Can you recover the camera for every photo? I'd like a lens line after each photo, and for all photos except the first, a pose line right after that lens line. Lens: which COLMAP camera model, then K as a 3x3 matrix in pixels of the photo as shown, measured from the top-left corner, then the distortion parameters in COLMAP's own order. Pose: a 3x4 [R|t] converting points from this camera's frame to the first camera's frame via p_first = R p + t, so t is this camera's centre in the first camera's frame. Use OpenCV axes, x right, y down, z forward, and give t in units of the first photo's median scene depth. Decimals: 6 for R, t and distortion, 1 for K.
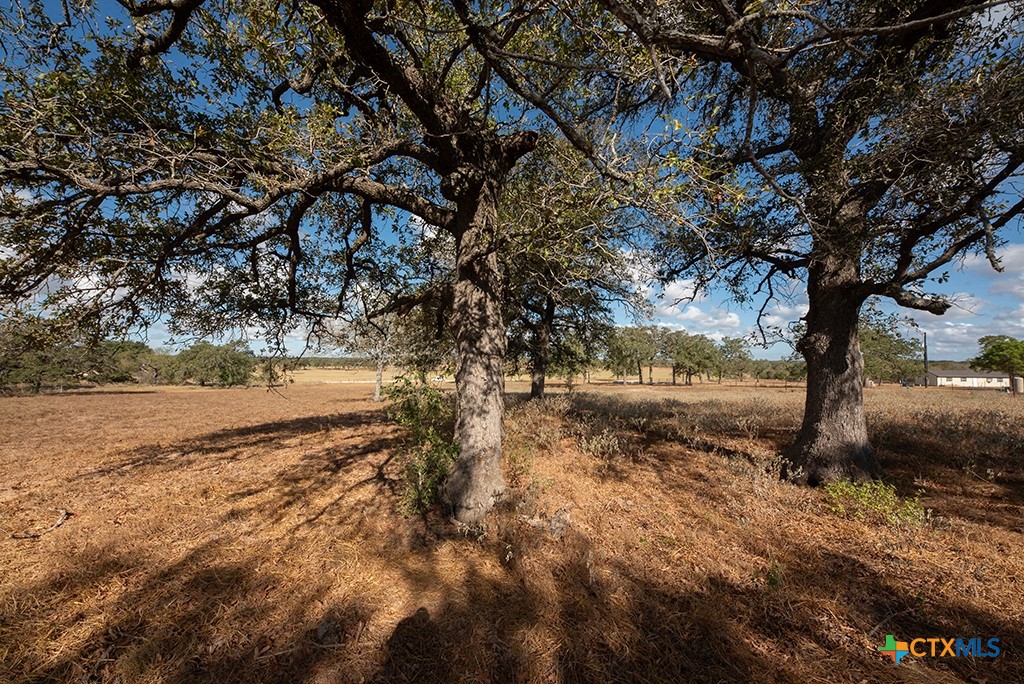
lens RADIAL K [[347.3, 0, 512.1], [0, 347.3, 347.1], [0, 0, 1]] dist [0.000535, -0.000006]
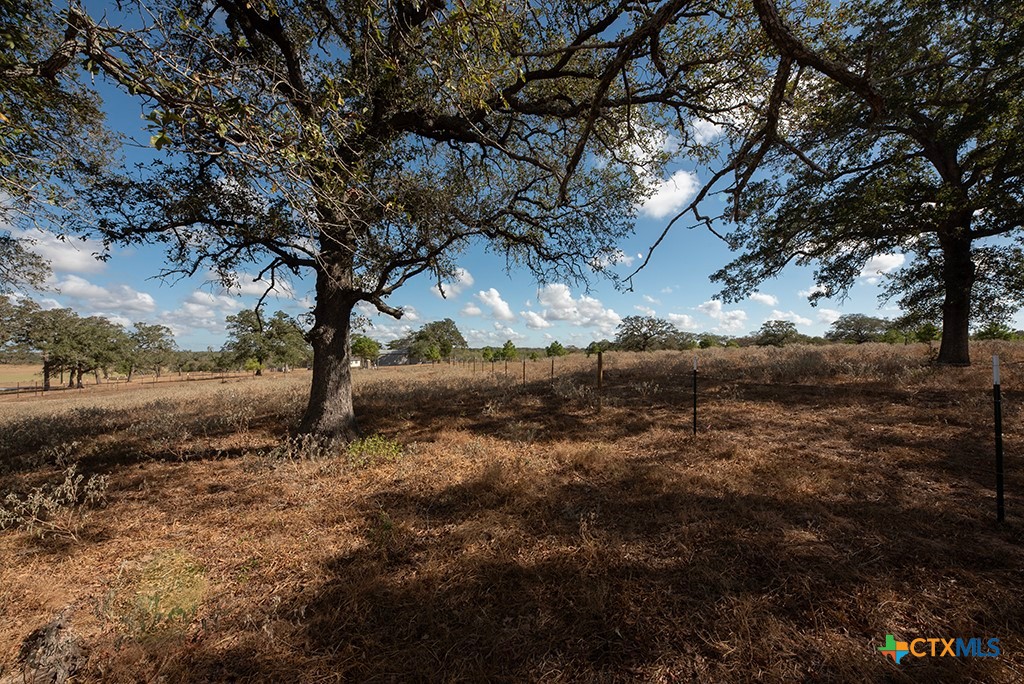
lens RADIAL K [[347.3, 0, 512.1], [0, 347.3, 347.1], [0, 0, 1]] dist [0.000535, -0.000006]
pose [[0.196939, 0.000607, 0.980416, -0.130252], [-0.027249, 0.999617, 0.004855, 0.006461], [-0.980037, -0.027671, 0.196880, 0.122322]]
